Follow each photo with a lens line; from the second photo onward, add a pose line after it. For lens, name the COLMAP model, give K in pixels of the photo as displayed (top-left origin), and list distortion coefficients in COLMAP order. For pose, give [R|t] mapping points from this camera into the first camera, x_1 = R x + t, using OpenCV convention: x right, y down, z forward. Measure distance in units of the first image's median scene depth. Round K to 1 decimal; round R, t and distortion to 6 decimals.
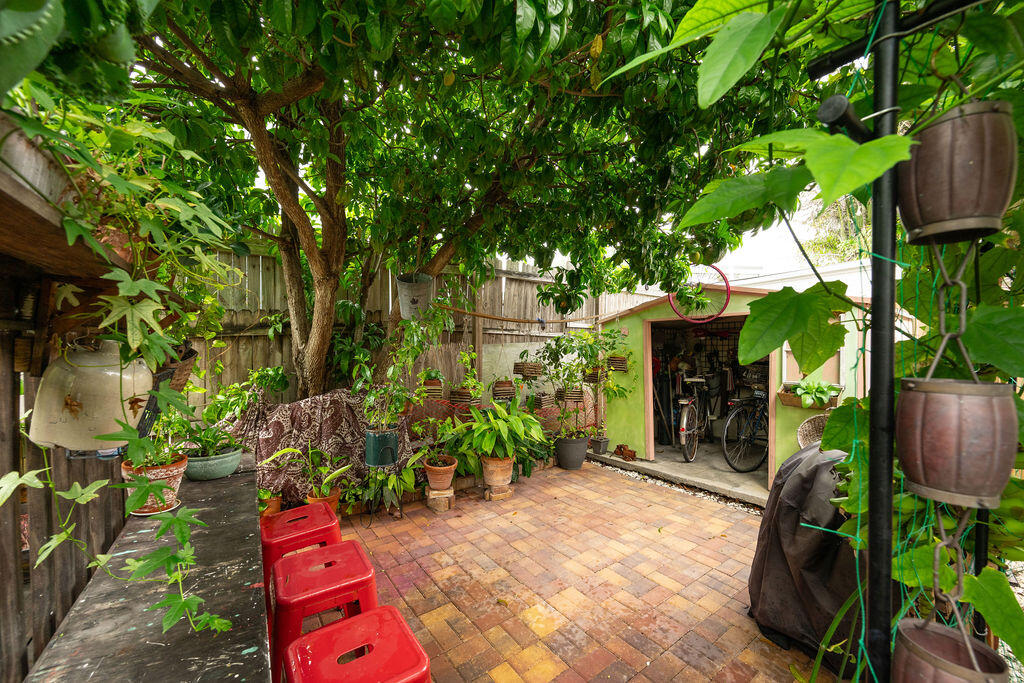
lens RADIAL K [[405.7, 0, 509.9], [0, 405.7, 346.0], [0, 0, 1]] dist [0.000154, 0.000402]
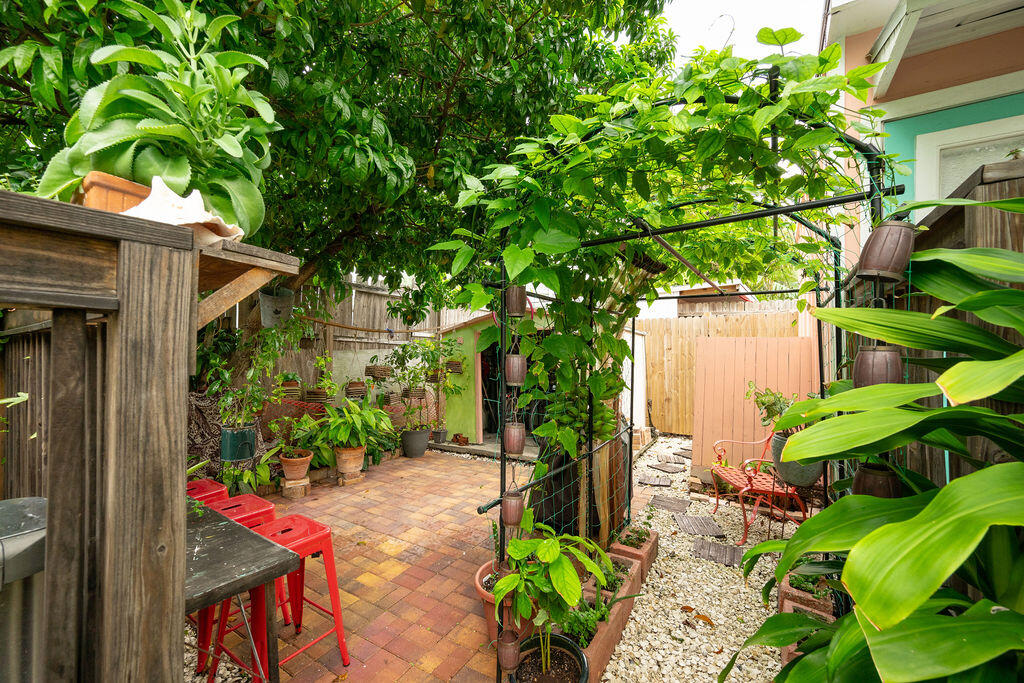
lens RADIAL K [[405.7, 0, 509.9], [0, 405.7, 346.0], [0, 0, 1]] dist [0.000154, 0.000402]
pose [[0.930058, 0.007996, 0.367327, -0.033561], [0.000200, 0.999752, -0.022269, 0.009508], [-0.367414, 0.020785, 0.929825, -0.238031]]
